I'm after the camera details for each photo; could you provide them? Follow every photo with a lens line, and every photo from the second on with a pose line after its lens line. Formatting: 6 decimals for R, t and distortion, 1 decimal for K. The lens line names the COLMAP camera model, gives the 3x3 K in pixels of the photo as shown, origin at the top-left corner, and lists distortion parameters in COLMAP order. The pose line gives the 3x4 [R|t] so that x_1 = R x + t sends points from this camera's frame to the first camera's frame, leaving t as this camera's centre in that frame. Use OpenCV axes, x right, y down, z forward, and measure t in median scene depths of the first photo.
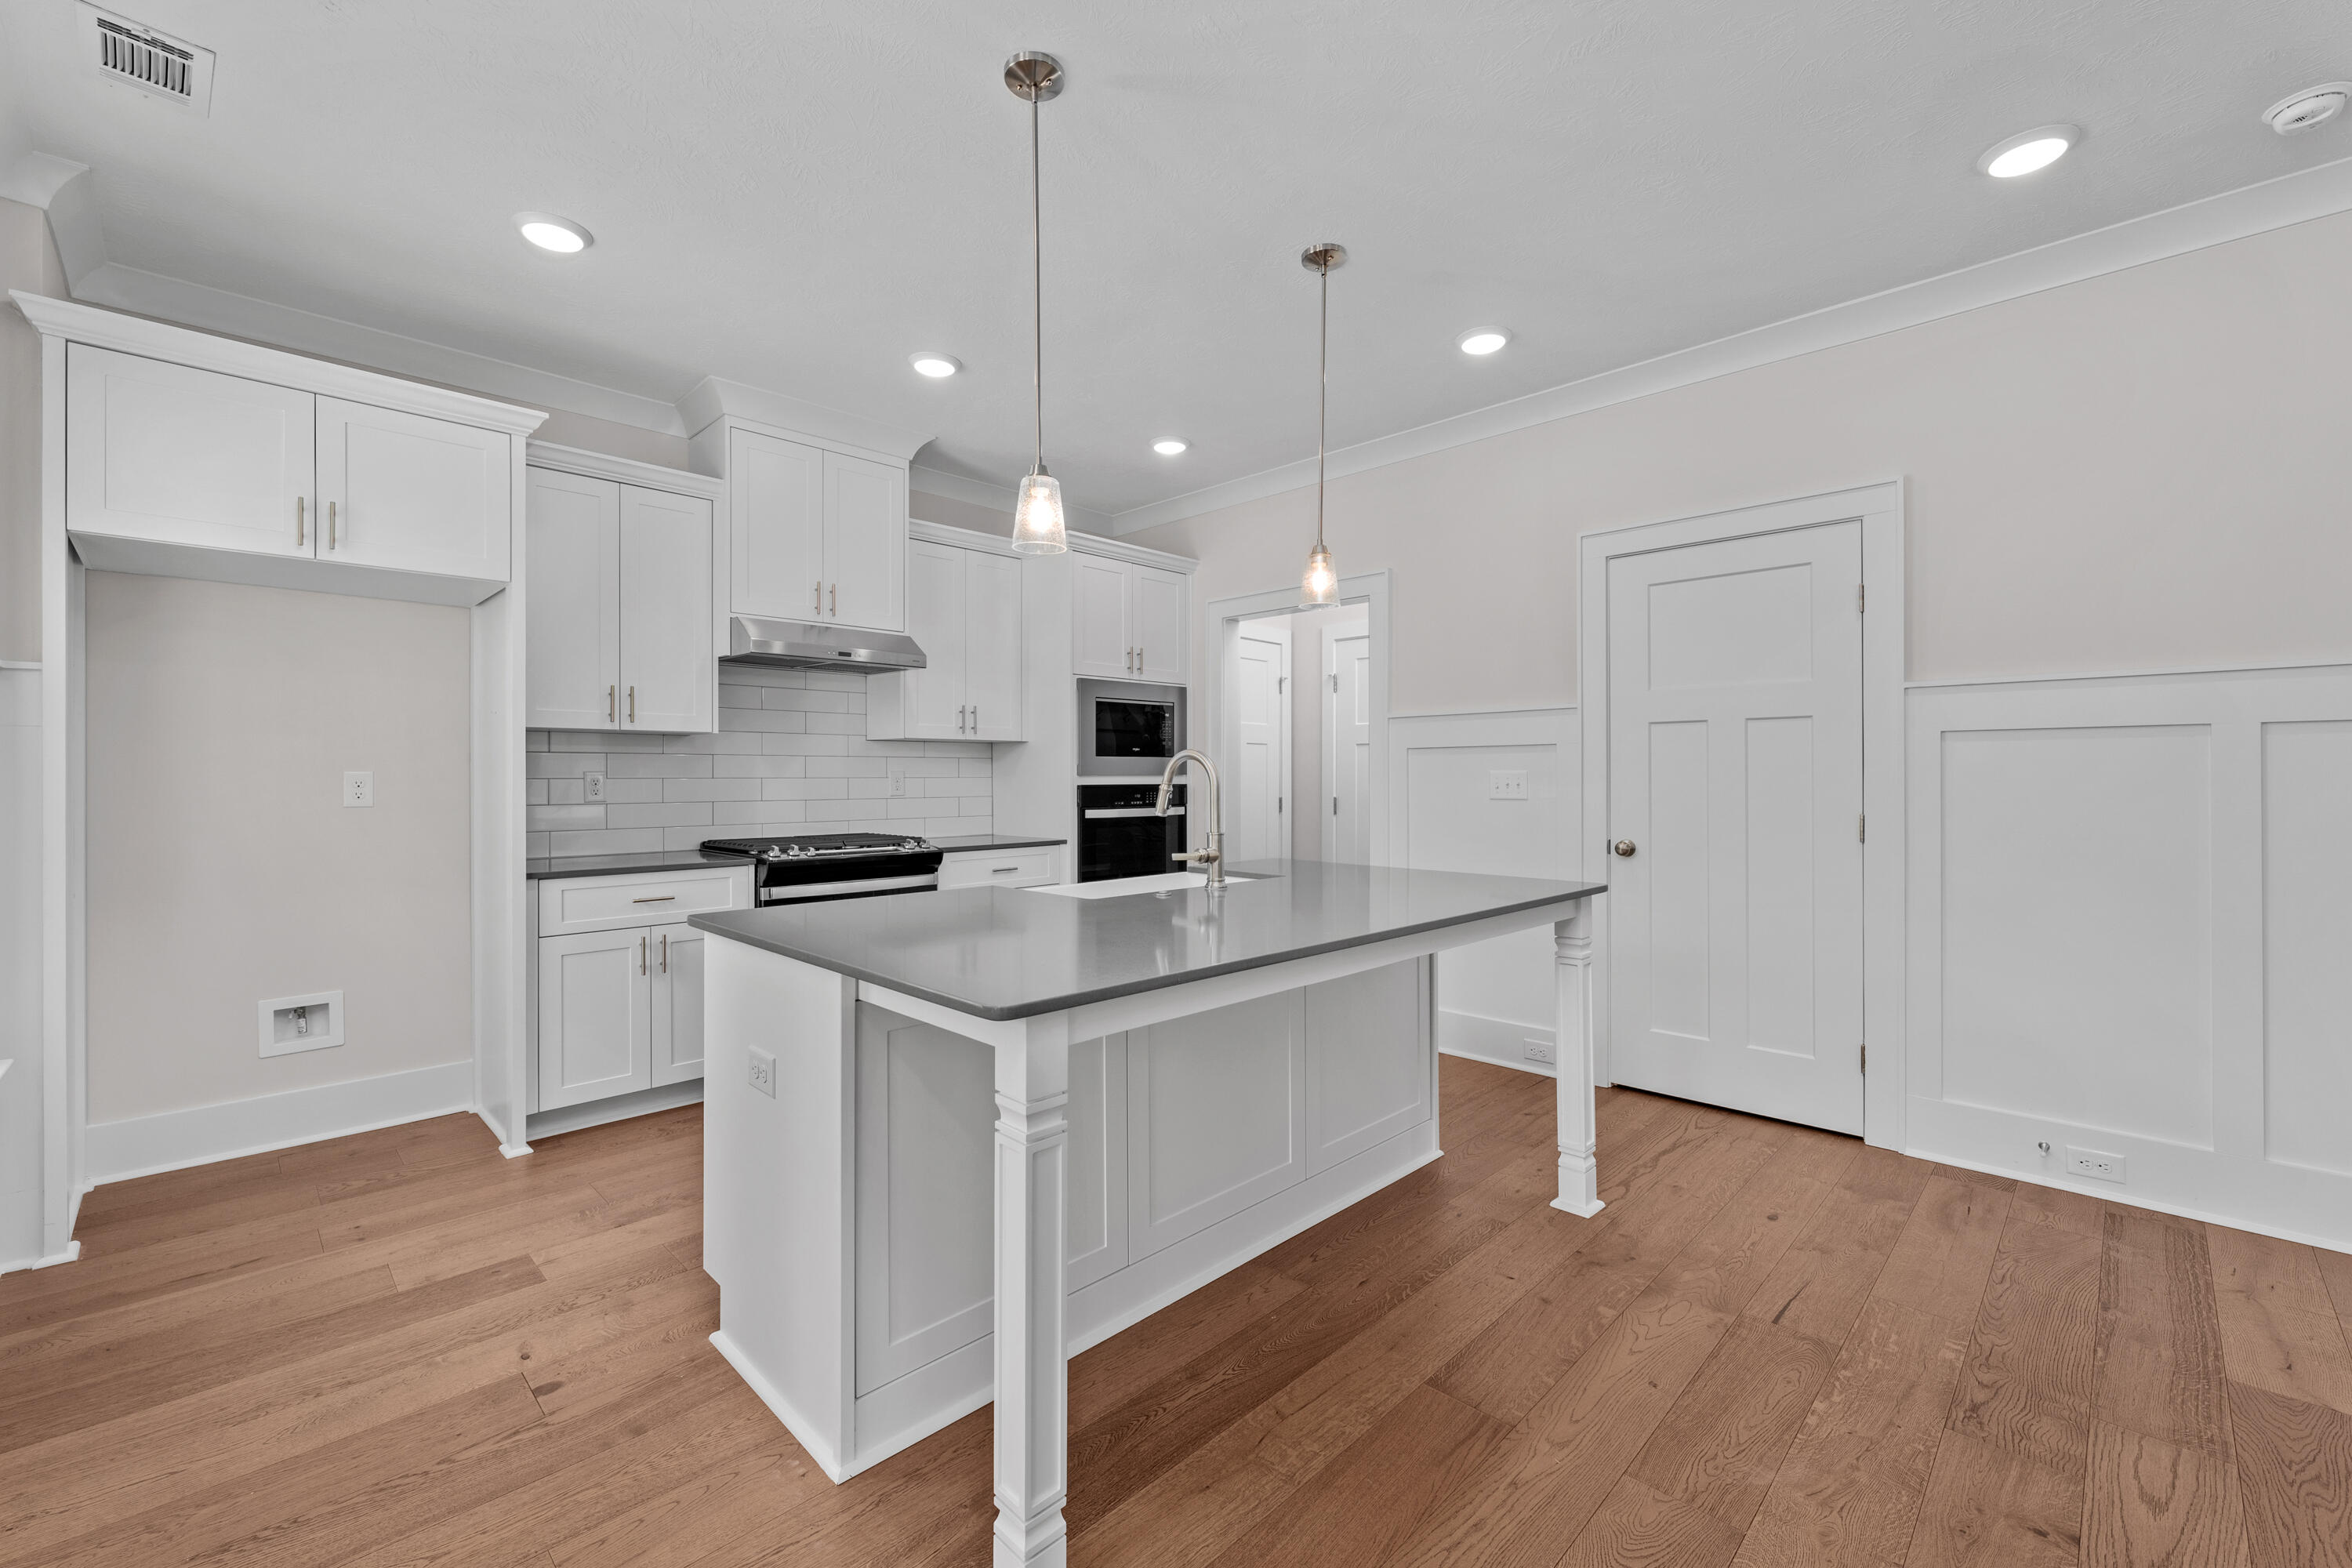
lens RADIAL K [[963.1, 0, 1191.3], [0, 963.1, 774.7], [0, 0, 1]] dist [-0.000836, 0.001445]
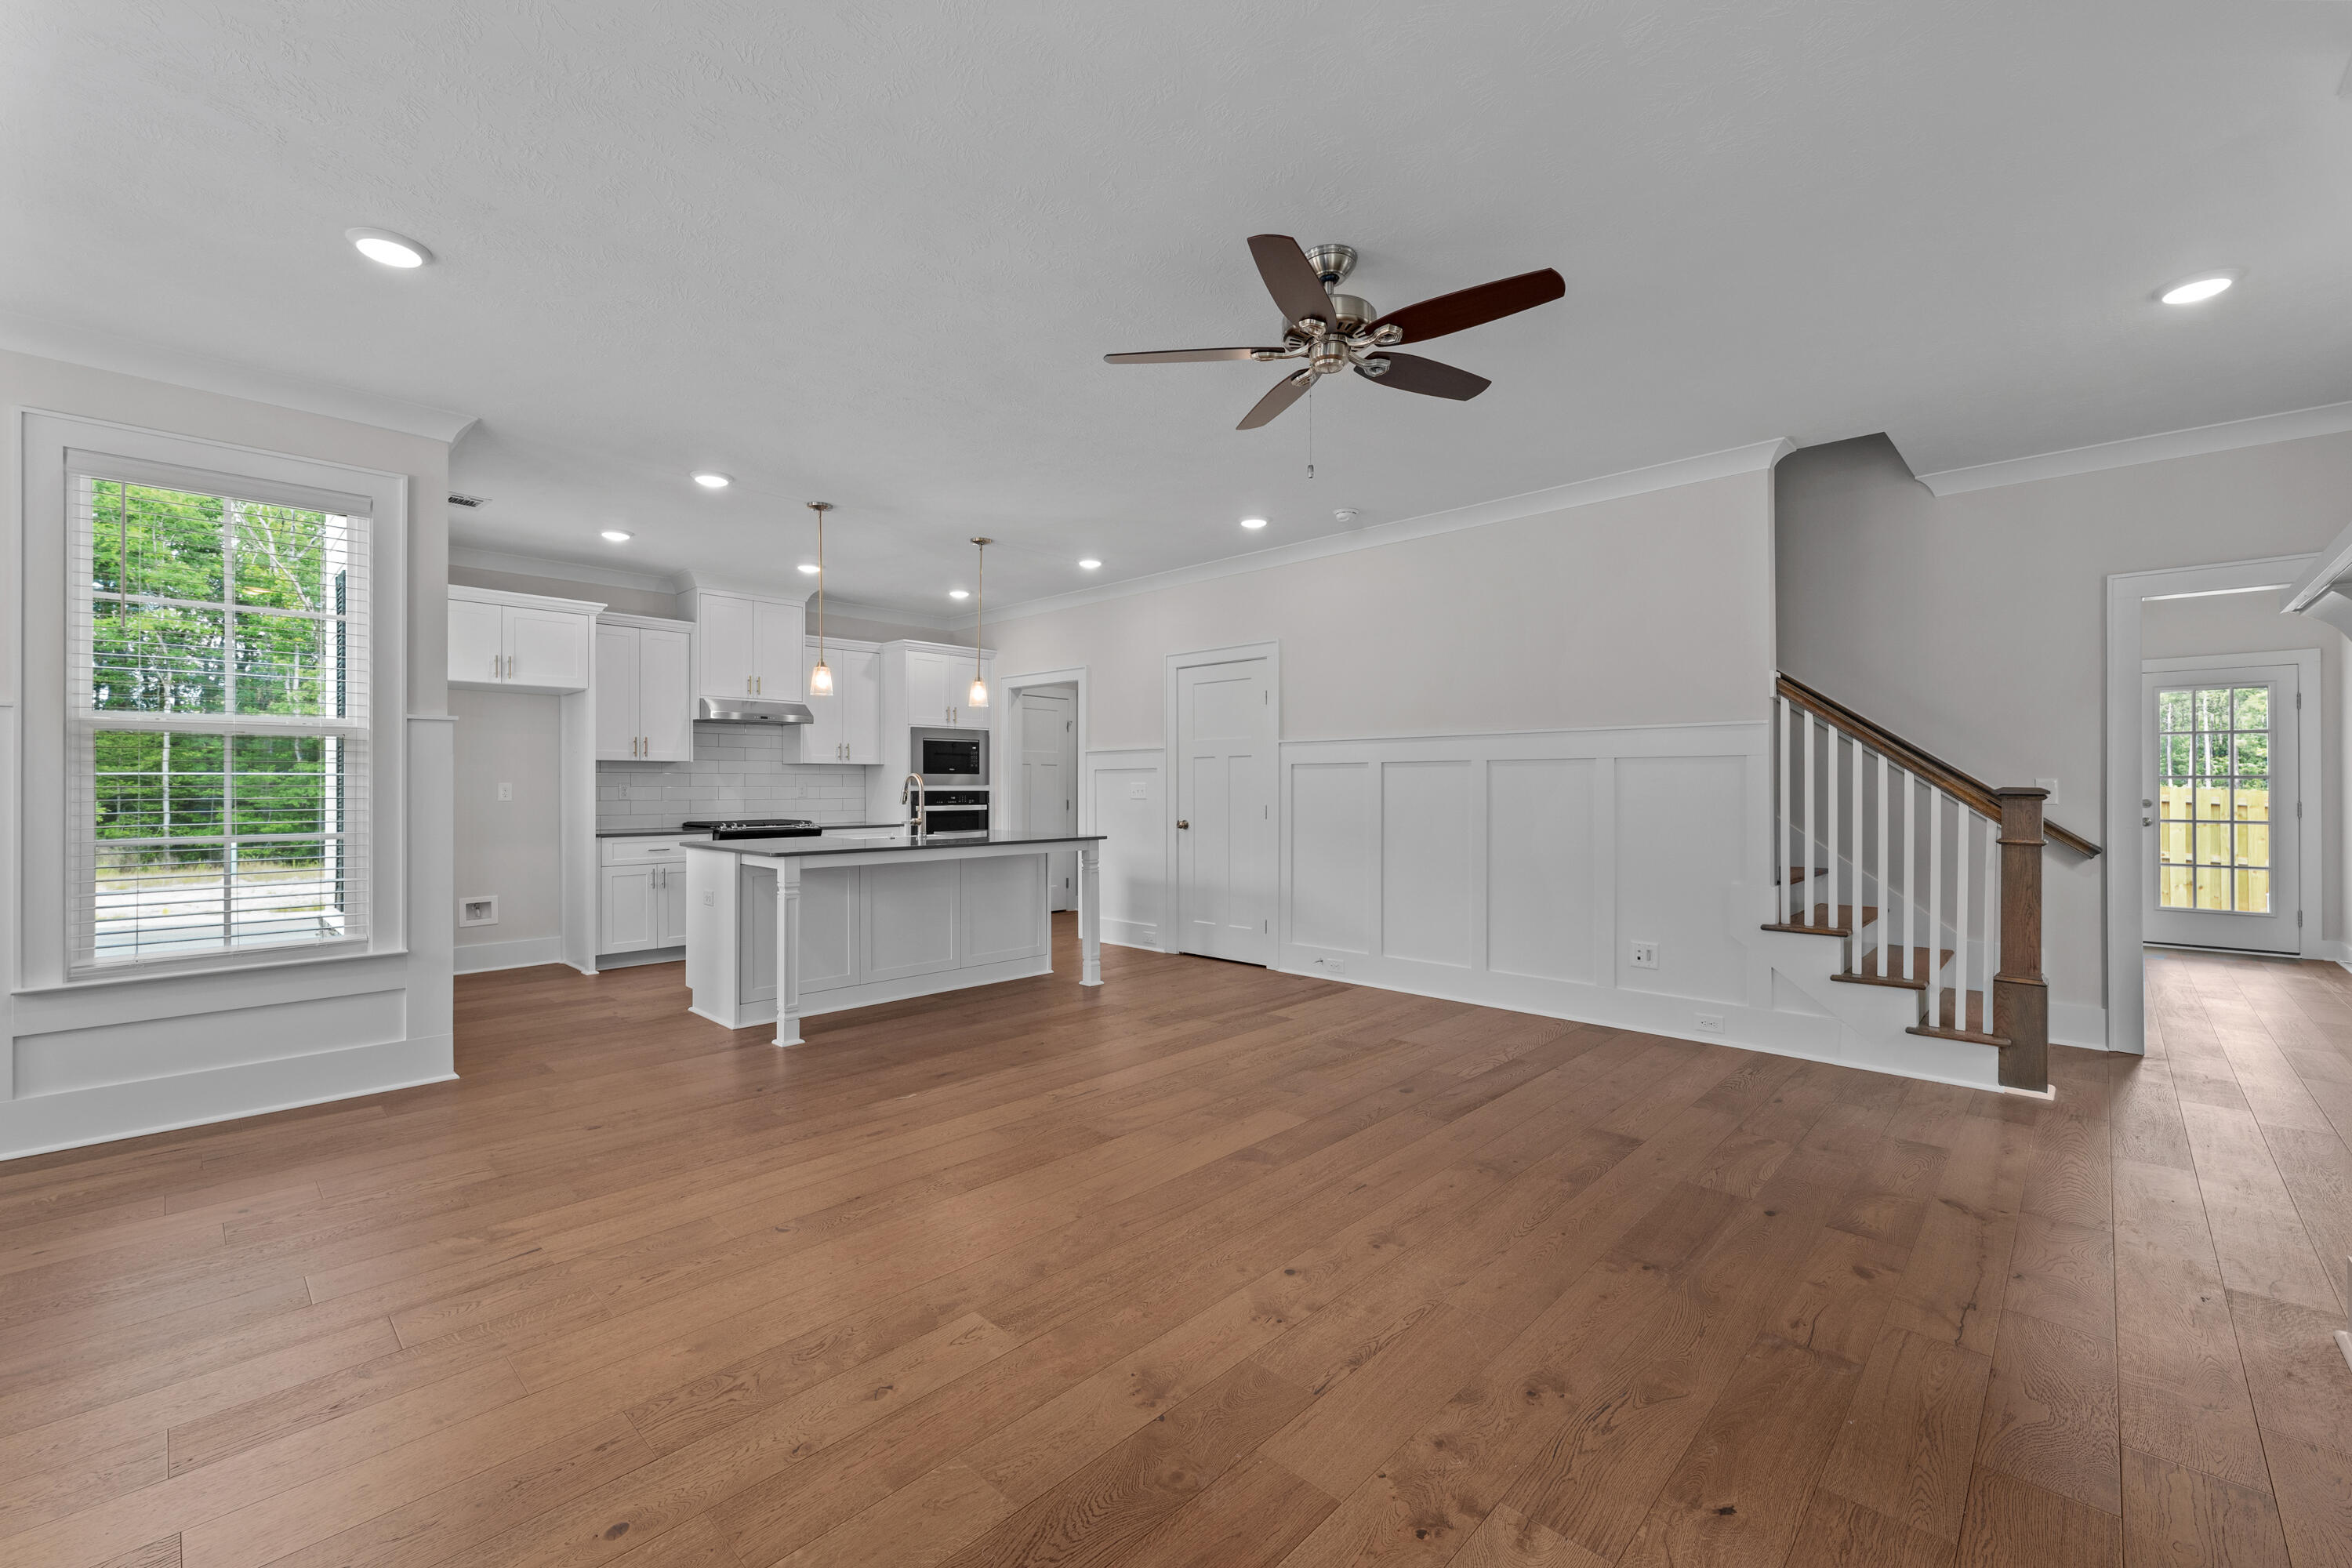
lens RADIAL K [[963.1, 0, 1189.4], [0, 963.1, 784.8], [0, 0, 1]] dist [-0.000836, 0.001445]
pose [[0.999859, 0.000728, 0.016785, 0.424313], [-0.000736, 1.000000, 0.000463, -0.001921], [-0.016785, -0.000475, 0.999859, -0.851660]]
